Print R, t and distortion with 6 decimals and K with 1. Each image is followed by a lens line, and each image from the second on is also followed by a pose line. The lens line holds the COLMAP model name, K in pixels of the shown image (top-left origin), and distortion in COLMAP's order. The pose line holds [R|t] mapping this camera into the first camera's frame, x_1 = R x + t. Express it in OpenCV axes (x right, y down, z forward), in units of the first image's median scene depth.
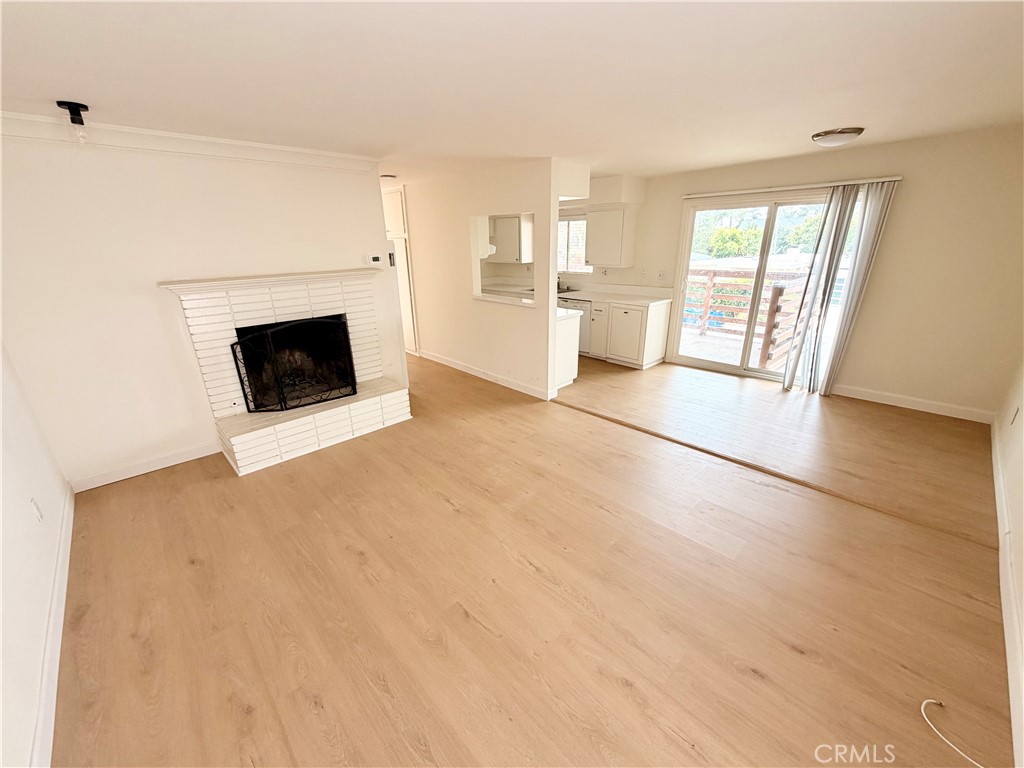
lens RADIAL K [[410.7, 0, 512.0], [0, 410.7, 384.0], [0, 0, 1]] dist [-0.001282, -0.000266]
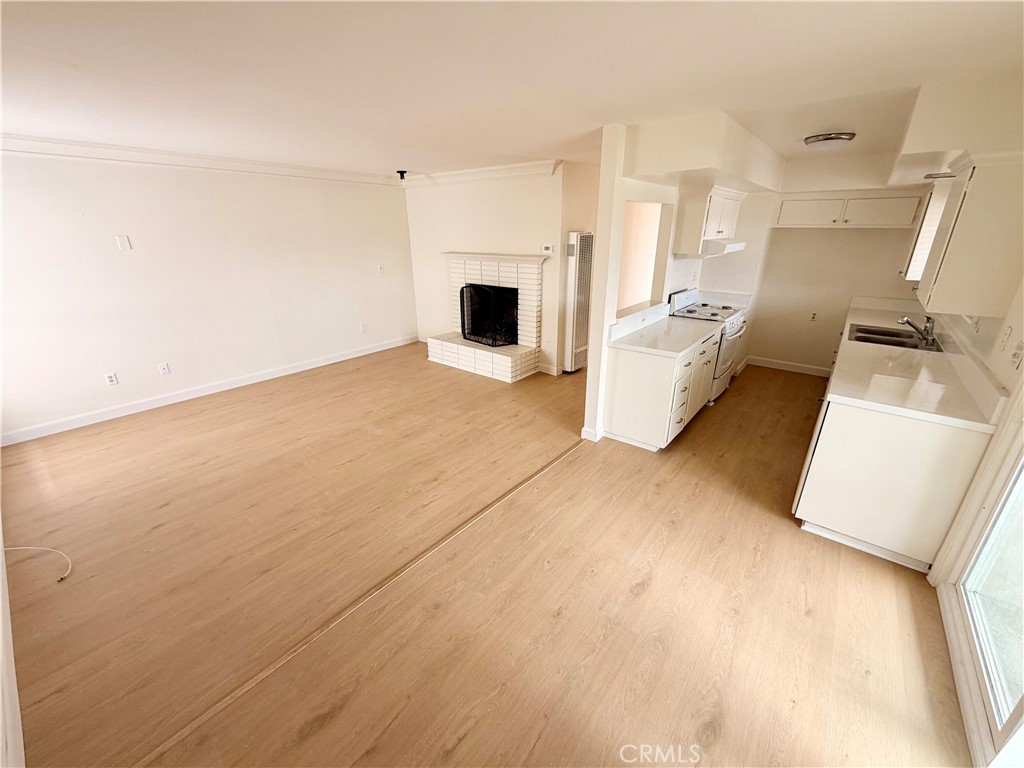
lens RADIAL K [[410.7, 0, 512.0], [0, 410.7, 384.0], [0, 0, 1]] dist [-0.001282, -0.000266]
pose [[0.129788, 0.365189, -0.921842, 1.034483], [-0.335529, 0.891033, 0.305745, -0.338839], [0.933046, 0.269623, 0.238177, 0.873186]]
